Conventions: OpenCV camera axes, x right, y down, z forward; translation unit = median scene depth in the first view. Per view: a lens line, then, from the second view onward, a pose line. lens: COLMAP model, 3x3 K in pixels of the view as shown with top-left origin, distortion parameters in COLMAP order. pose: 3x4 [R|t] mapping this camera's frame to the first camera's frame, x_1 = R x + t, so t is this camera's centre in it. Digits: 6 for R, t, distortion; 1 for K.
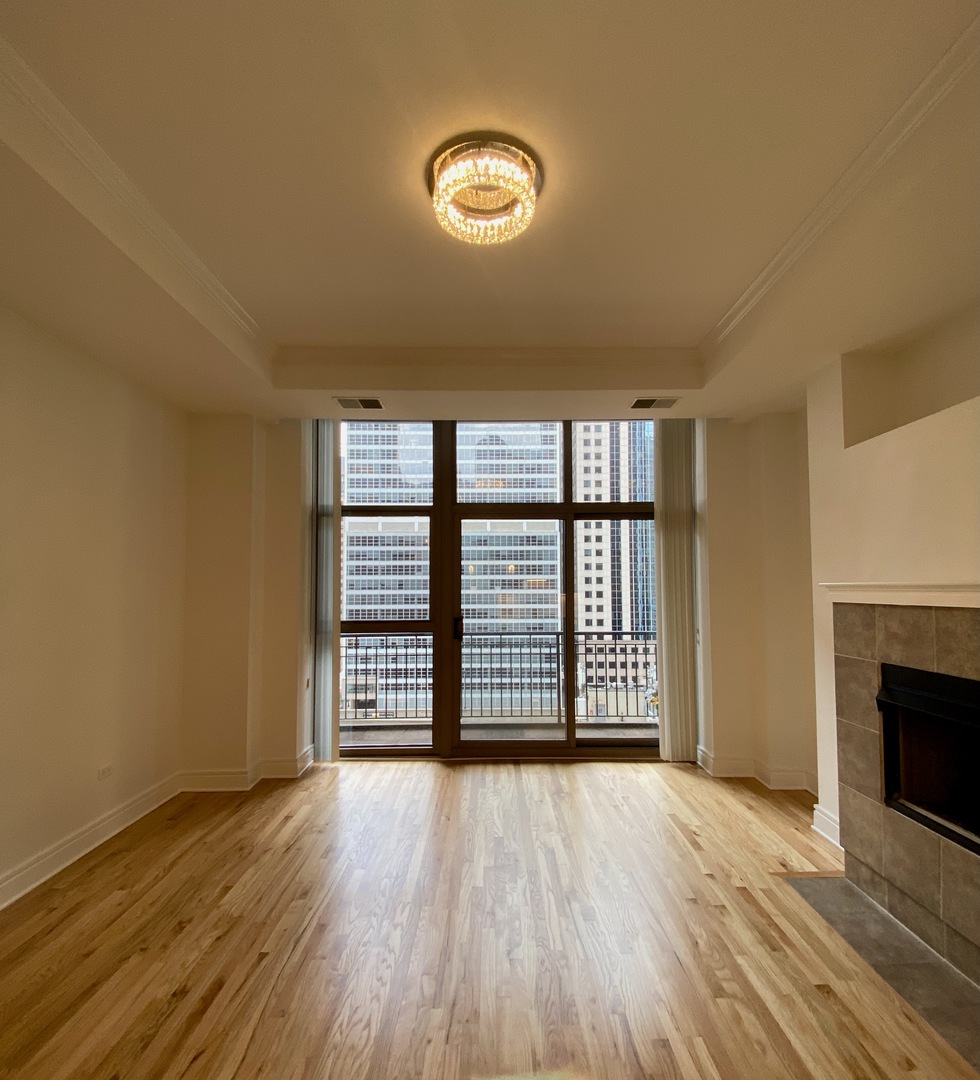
lens RADIAL K [[534.7, 0, 487.2], [0, 534.7, 567.3], [0, 0, 1]] dist [-0.001327, -0.000236]
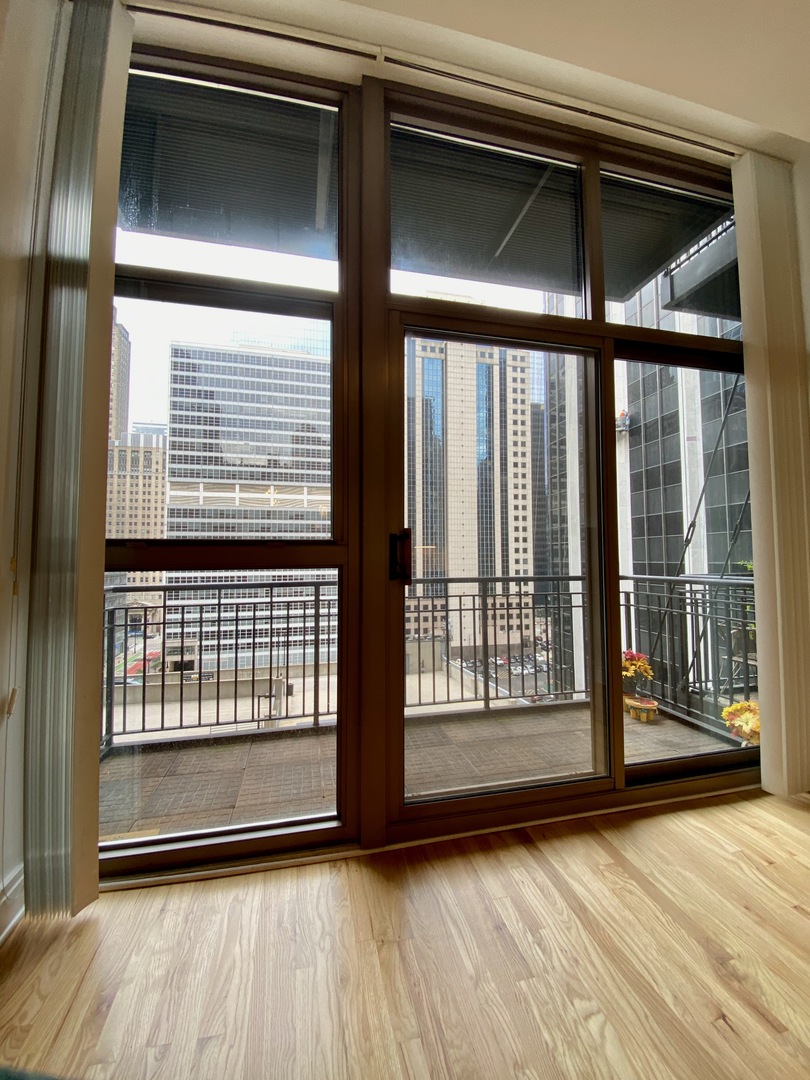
lens RADIAL K [[438.4, 0, 407.9], [0, 438.4, 534.3], [0, 0, 1]] dist [0.015358, -0.018057]
pose [[0.970495, 0.010554, 0.240889, -0.226733], [-0.006394, 0.999817, -0.018043, 0.166663], [-0.241035, 0.015970, 0.970385, 1.027122]]
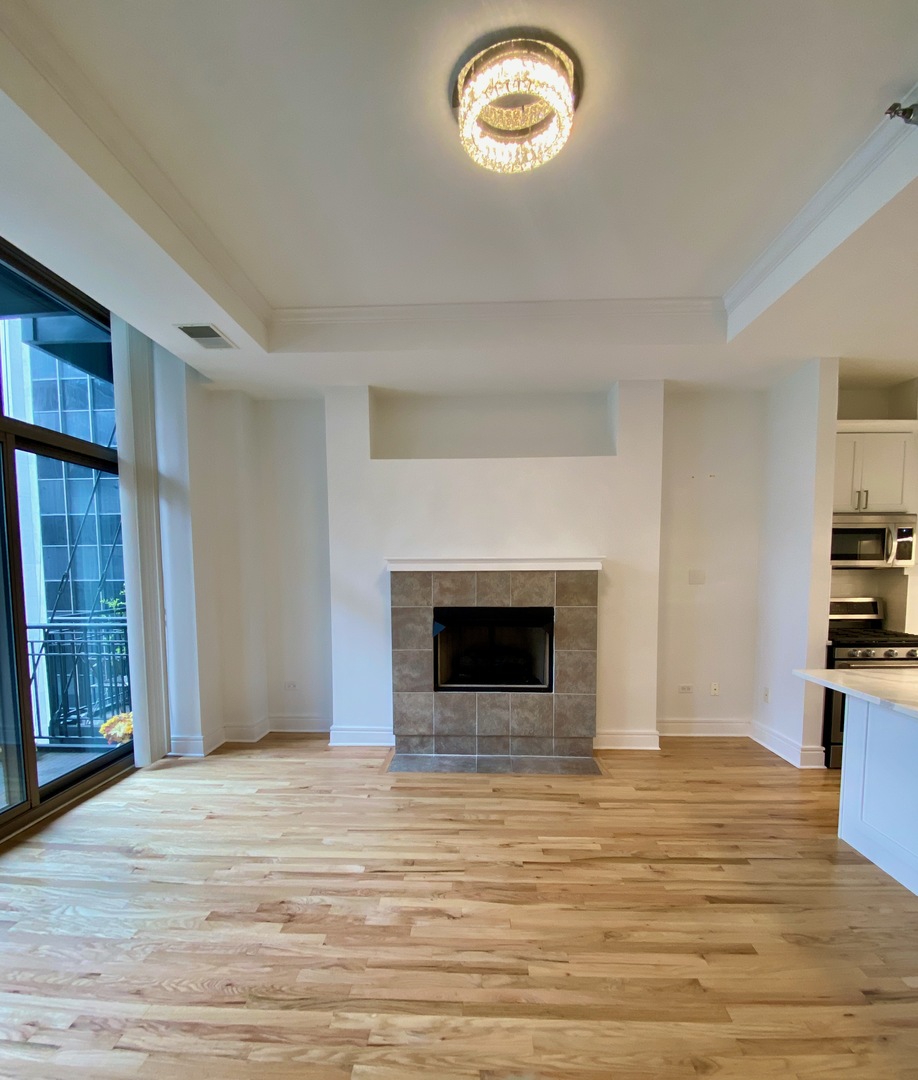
lens RADIAL K [[503.2, 0, 461.0], [0, 503.2, 601.7], [0, 0, 1]] dist [0.055797, -0.037683]
pose [[0.036921, -0.071927, 0.996726, -0.686689], [-0.034372, 0.996725, 0.073200, 0.041936], [-0.998727, -0.036962, 0.034328, 0.759138]]
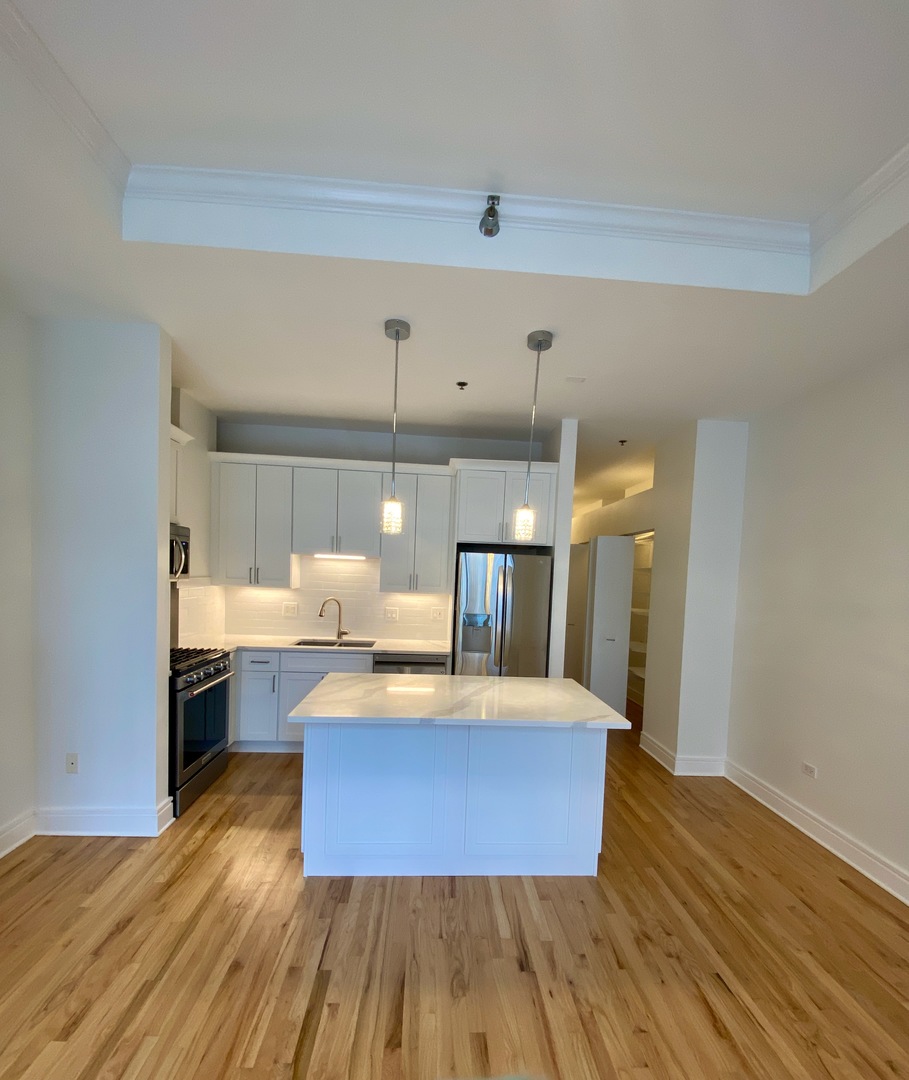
lens RADIAL K [[495.1, 0, 459.6], [0, 495.1, 600.6], [0, 0, 1]] dist [0.023806, -0.023469]
pose [[-0.997889, -0.032369, -0.056306, 0.057614], [-0.033379, 0.999297, 0.017077, 0.015010], [0.055714, 0.018920, -0.998267, 0.957724]]
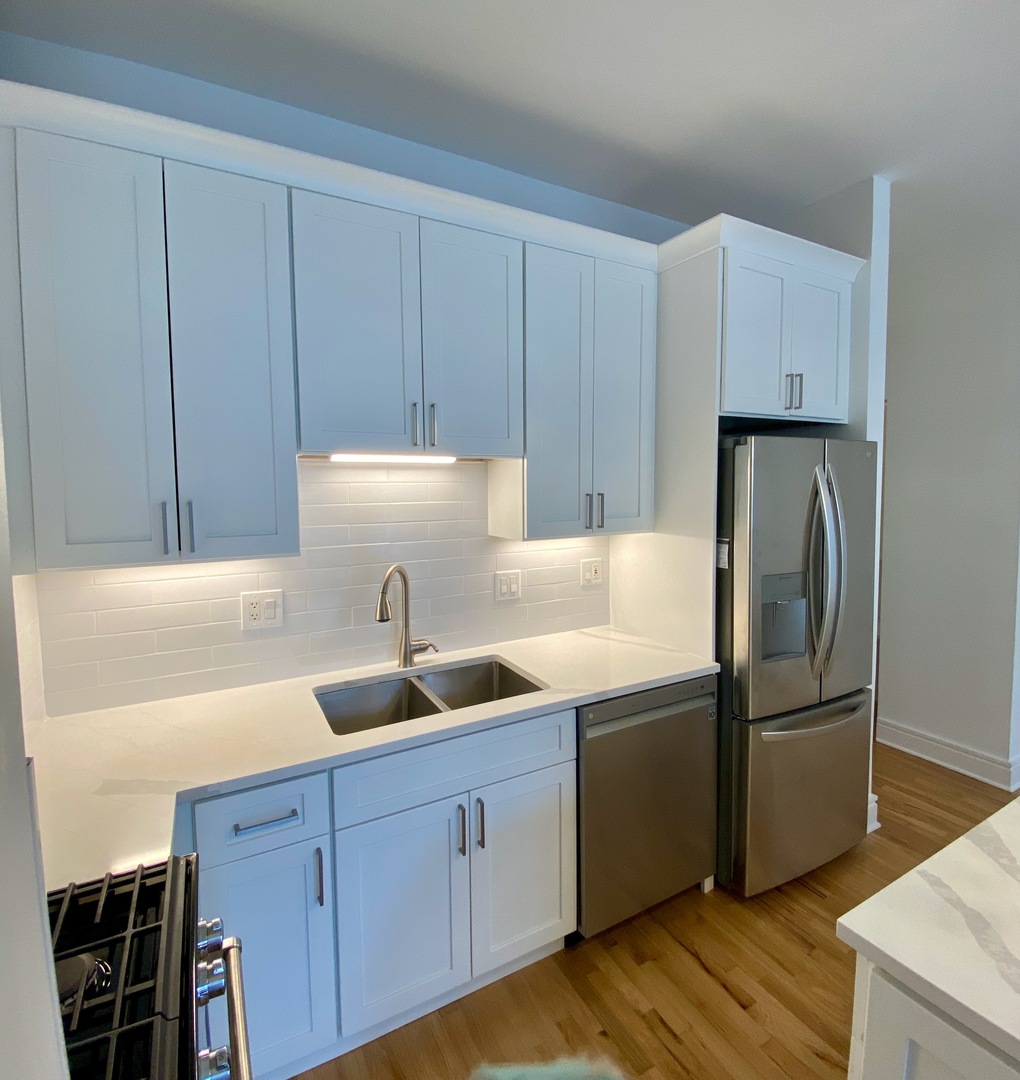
lens RADIAL K [[553.1, 0, 512.6], [0, 553.1, 519.7], [0, 0, 1]] dist [0.050767, -0.039734]
pose [[-0.873321, 0.045074, -0.485056, 0.568800], [0.032052, 0.998869, 0.035111, -0.028886], [0.486090, 0.015116, -0.873778, 0.030161]]
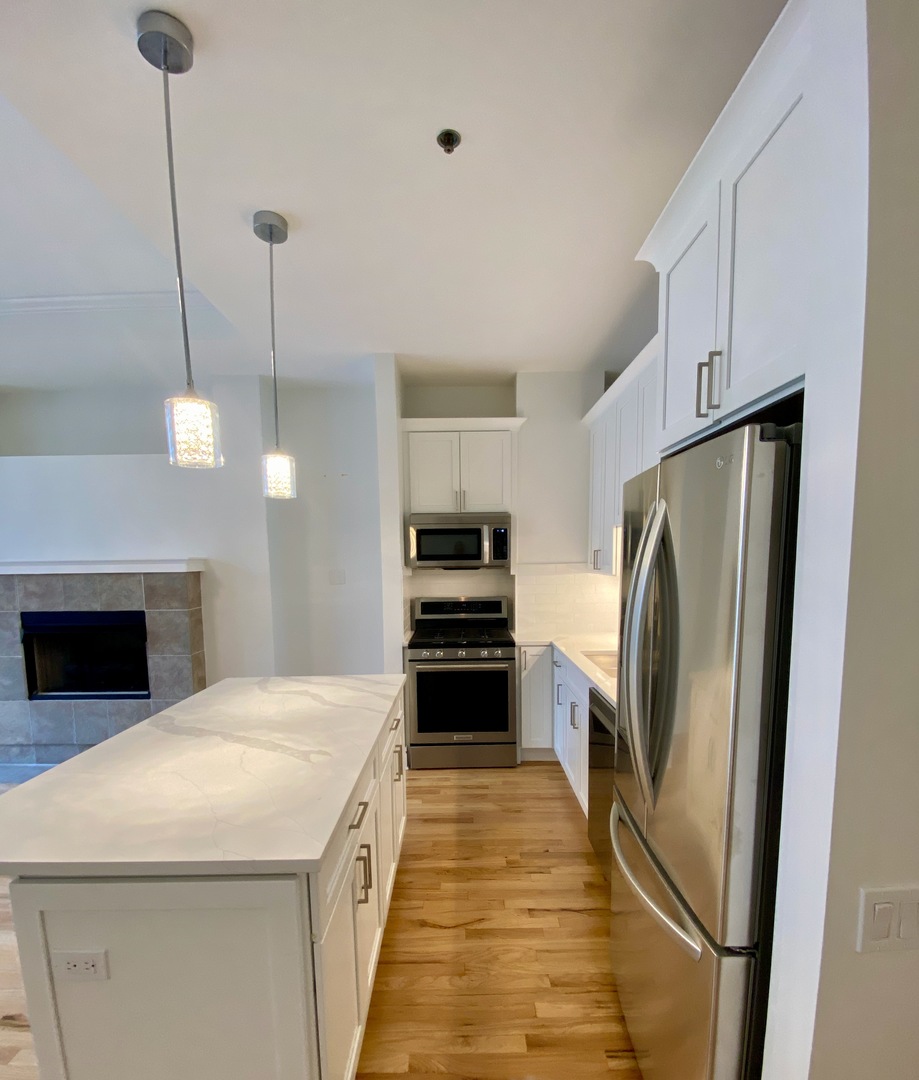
lens RADIAL K [[496.1, 0, 460.1], [0, 496.1, 605.8], [0, 0, 1]] dist [0.000356, -0.000406]
pose [[0.009002, -0.093724, 0.995558, -0.597767], [-0.026802, 0.995218, 0.093934, -0.006927], [-0.999600, -0.027529, 0.006447, -0.245864]]
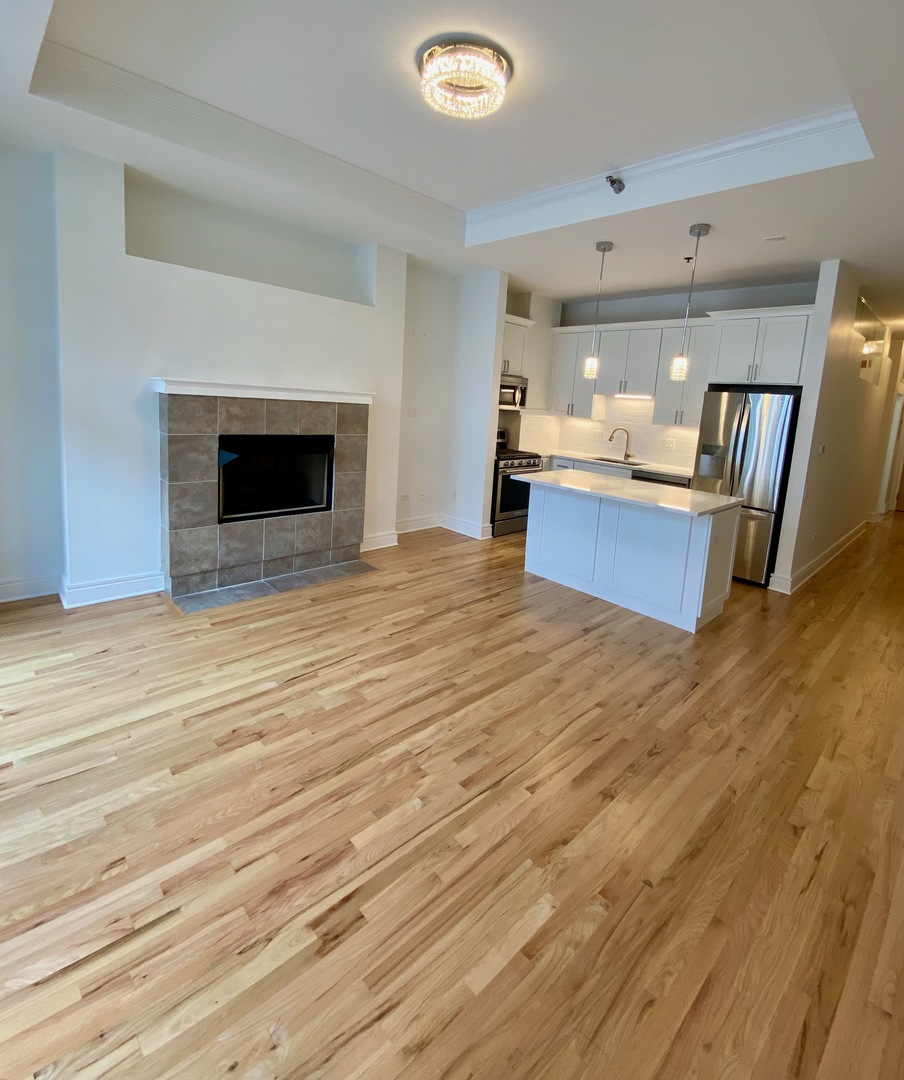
lens RADIAL K [[510.6, 0, 472.8], [0, 510.6, 468.5], [0, 0, 1]] dist [0.053001, -0.000558]
pose [[-0.702995, -0.139573, 0.697365, -0.717344], [-0.091653, 0.990157, 0.105780, 0.044485], [-0.705264, 0.010447, -0.708868, 1.349111]]
